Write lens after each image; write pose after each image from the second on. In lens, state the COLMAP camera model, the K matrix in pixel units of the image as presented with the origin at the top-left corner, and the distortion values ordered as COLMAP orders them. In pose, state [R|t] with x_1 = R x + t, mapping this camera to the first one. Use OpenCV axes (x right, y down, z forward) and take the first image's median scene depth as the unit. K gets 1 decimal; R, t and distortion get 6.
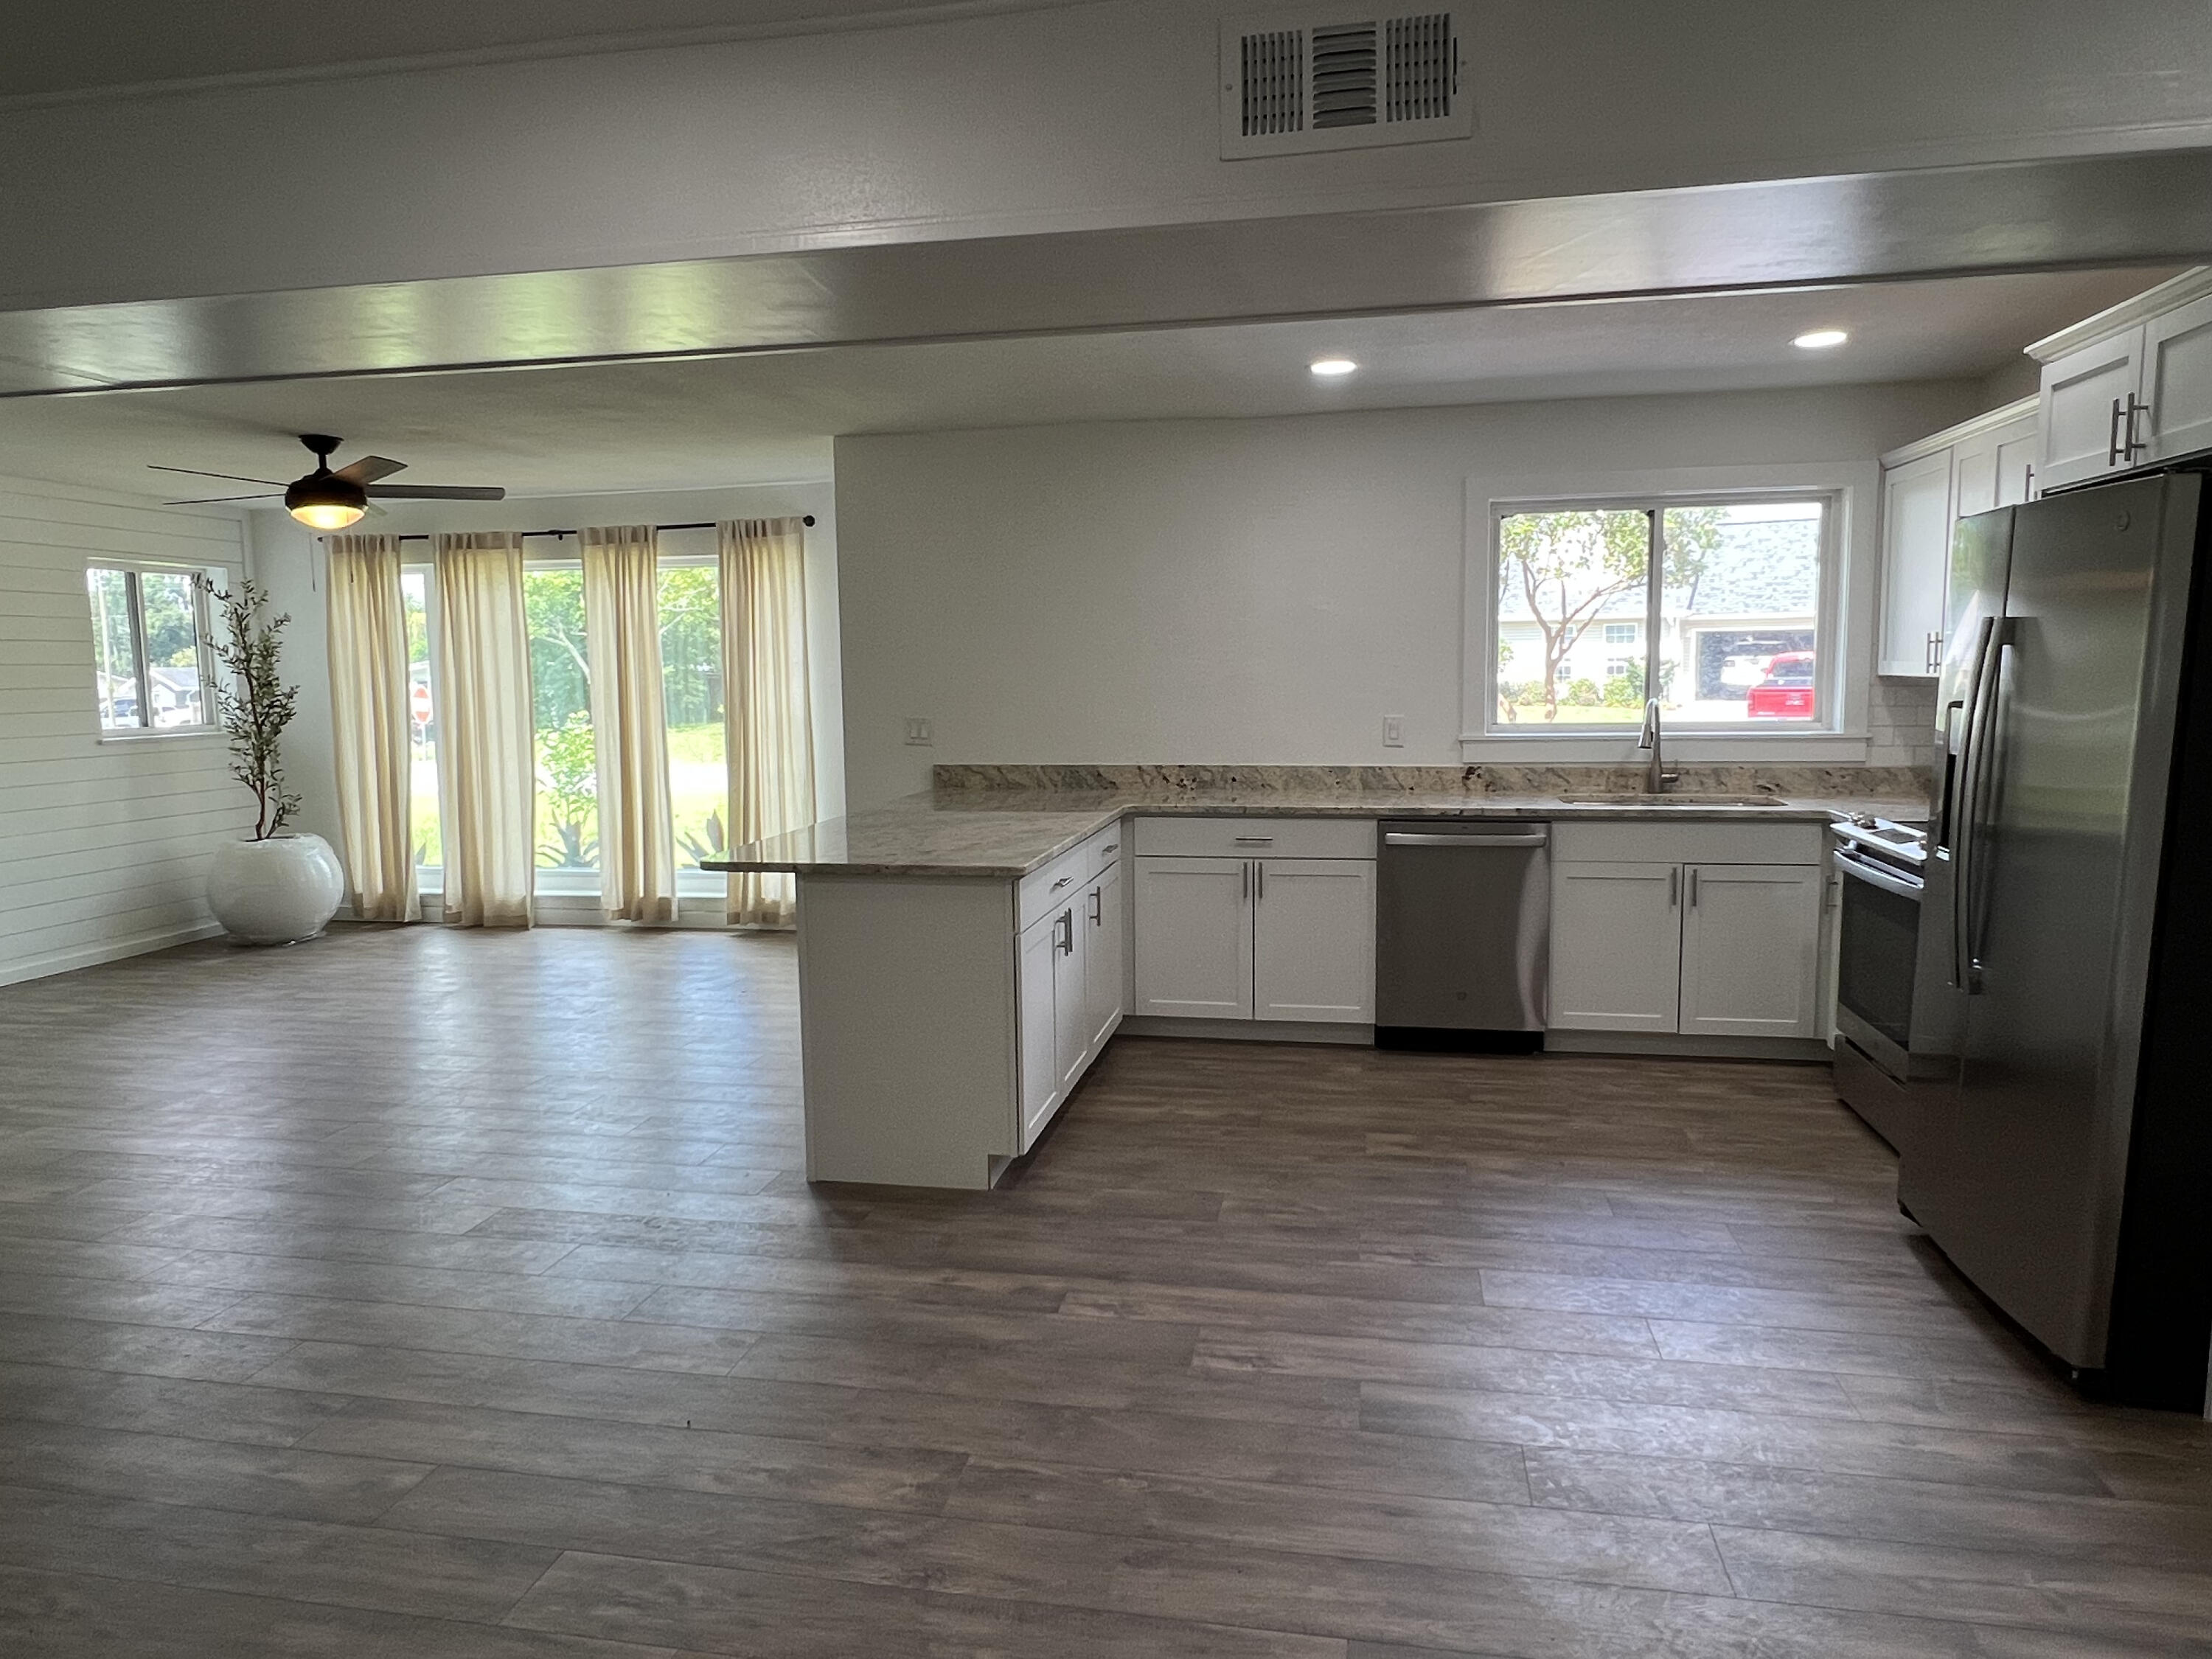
lens RADIAL K [[1408.6, 0, 1096.2], [0, 1408.6, 827.8], [0, 0, 1]] dist [0.001665, -0.005712]
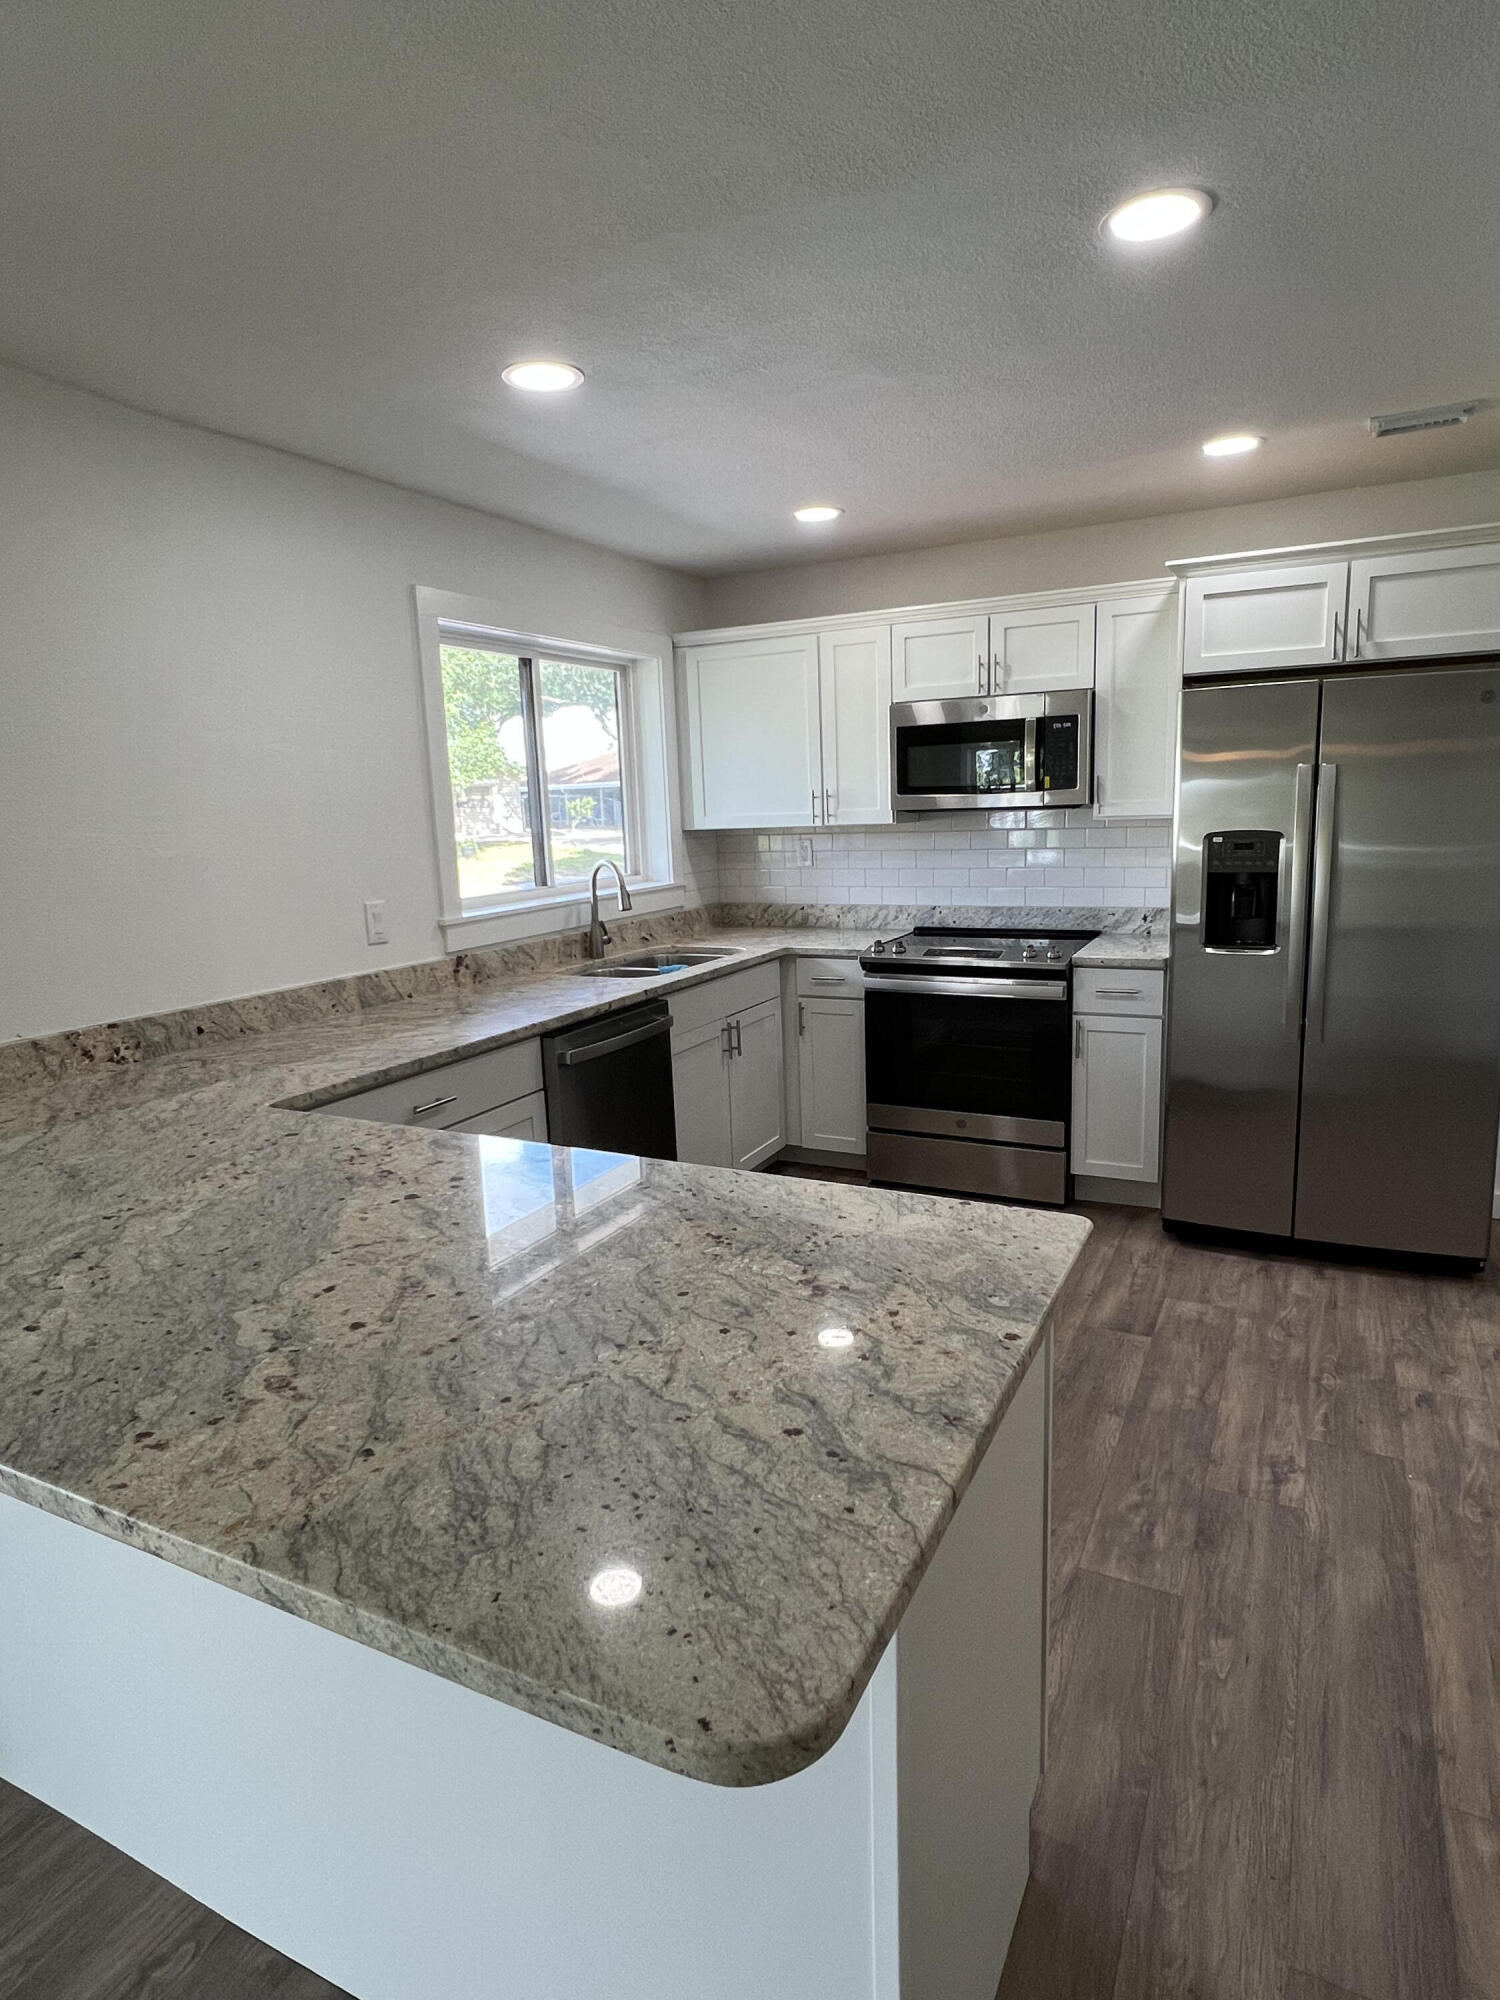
lens RADIAL K [[1111.9, 0, 746.8], [0, 1111.9, 1002.3], [0, 0, 1]] dist [-0.001442, 0.003137]
pose [[0.275874, -0.167582, 0.946472, -0.224238], [0.142649, 0.980918, 0.132102, -0.059309], [-0.950550, 0.098570, 0.294516, 0.498824]]
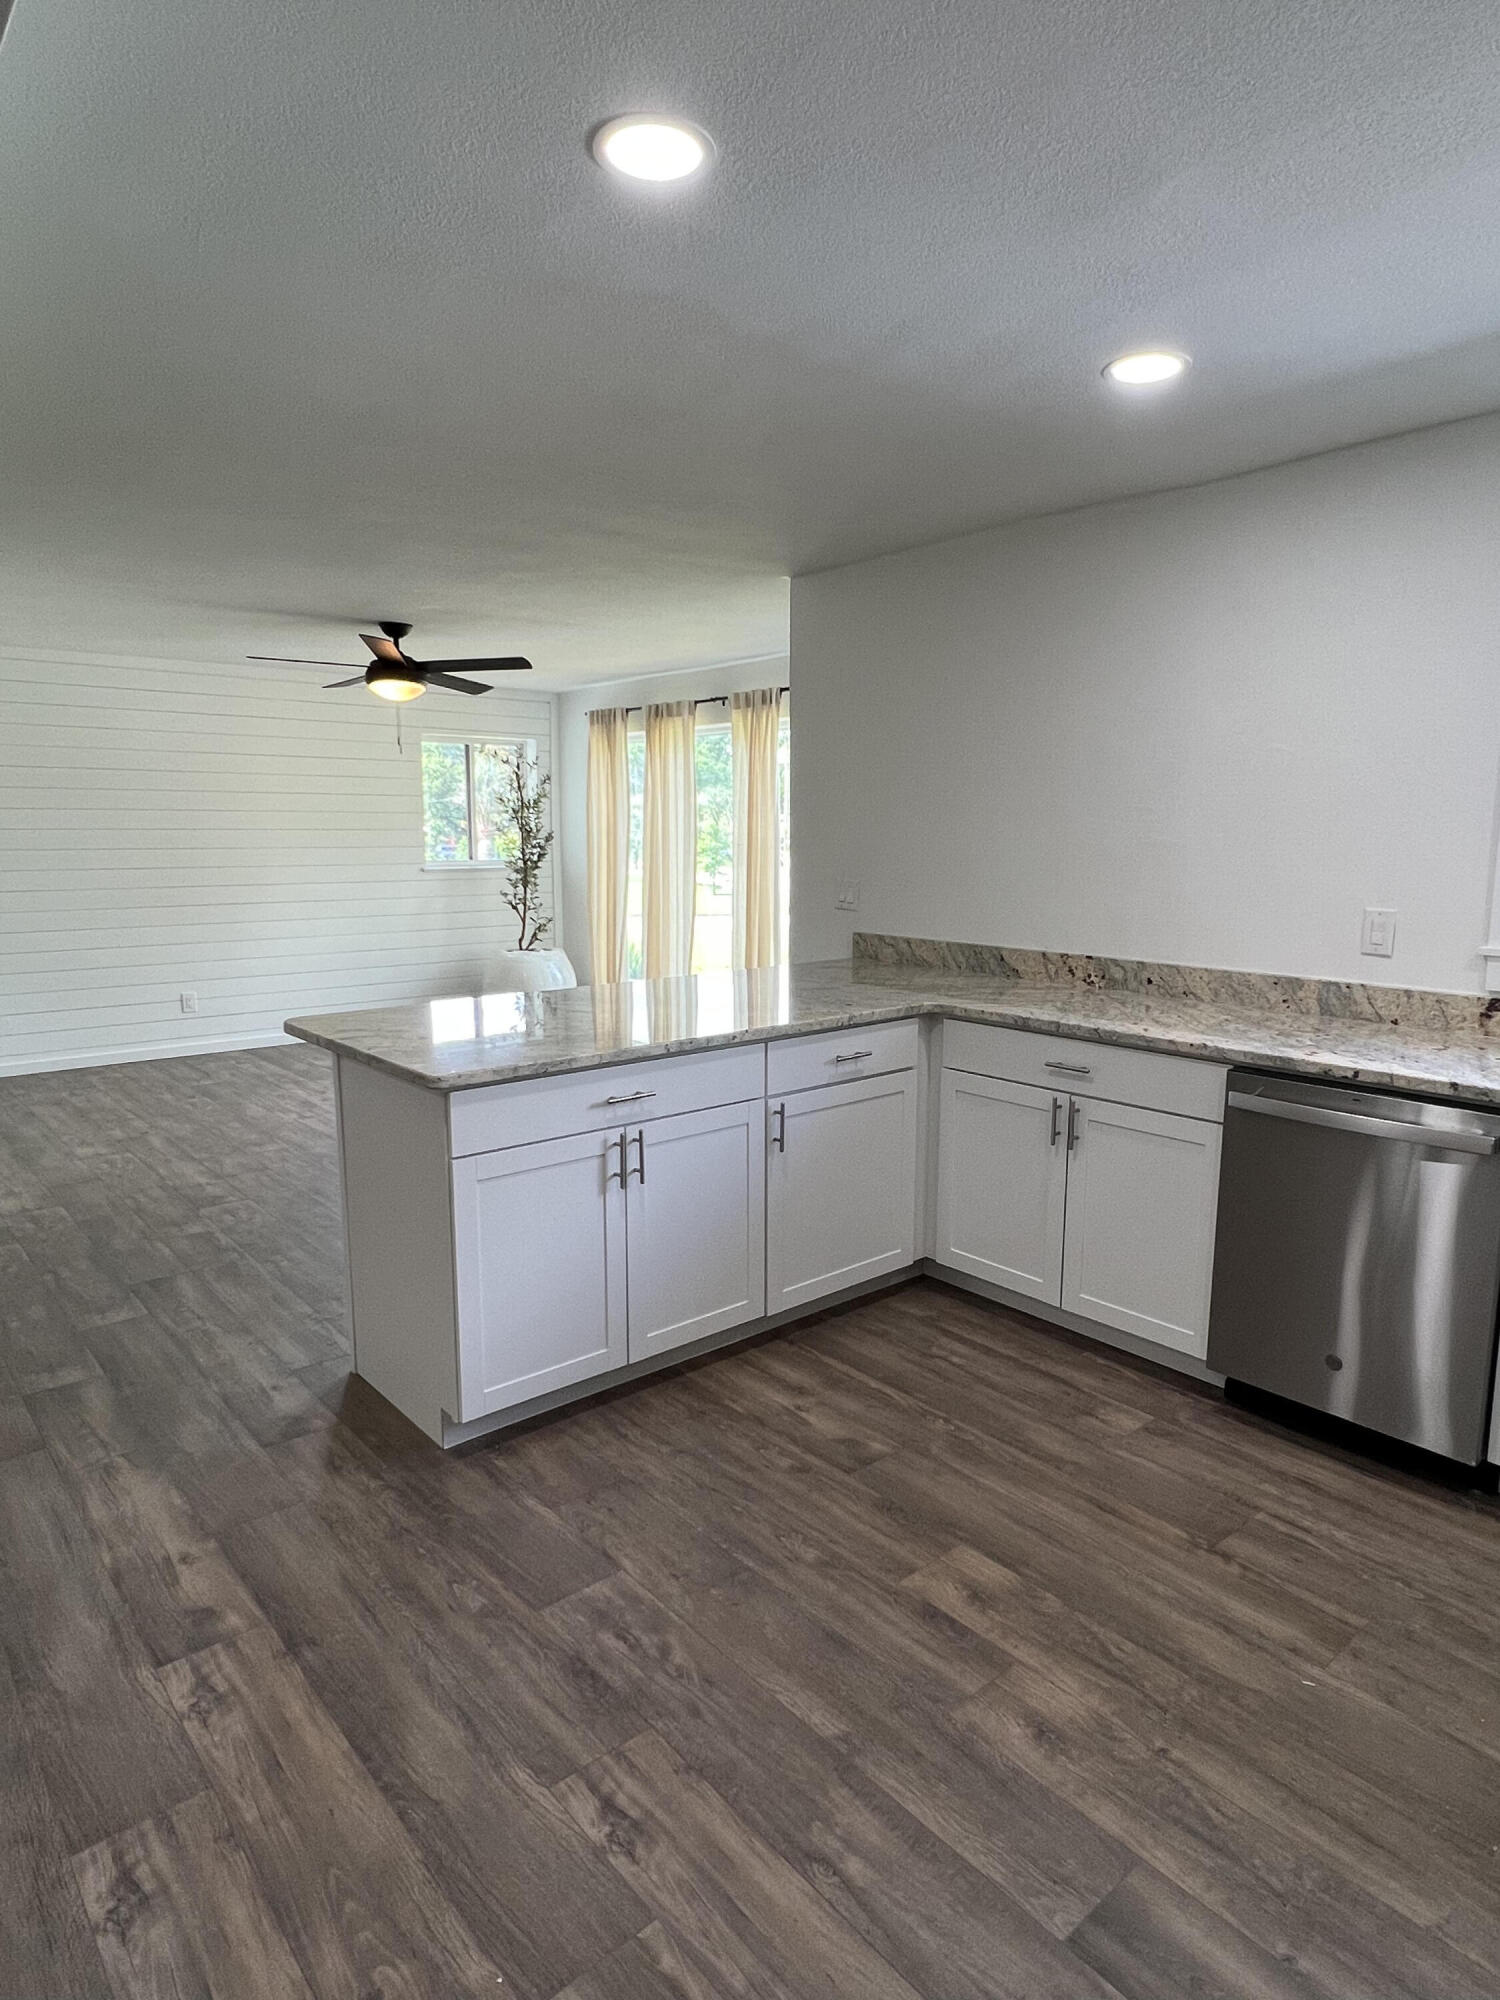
lens RADIAL K [[1173.9, 0, 750.1], [0, 1173.9, 998.0], [0, 0, 1]] dist [0.000712, 0.002036]
pose [[0.785001, 0.106455, -0.610279, 0.245668], [-0.084674, 0.994317, 0.064529, -0.037405], [0.613680, 0.001019, 0.789554, 0.293919]]
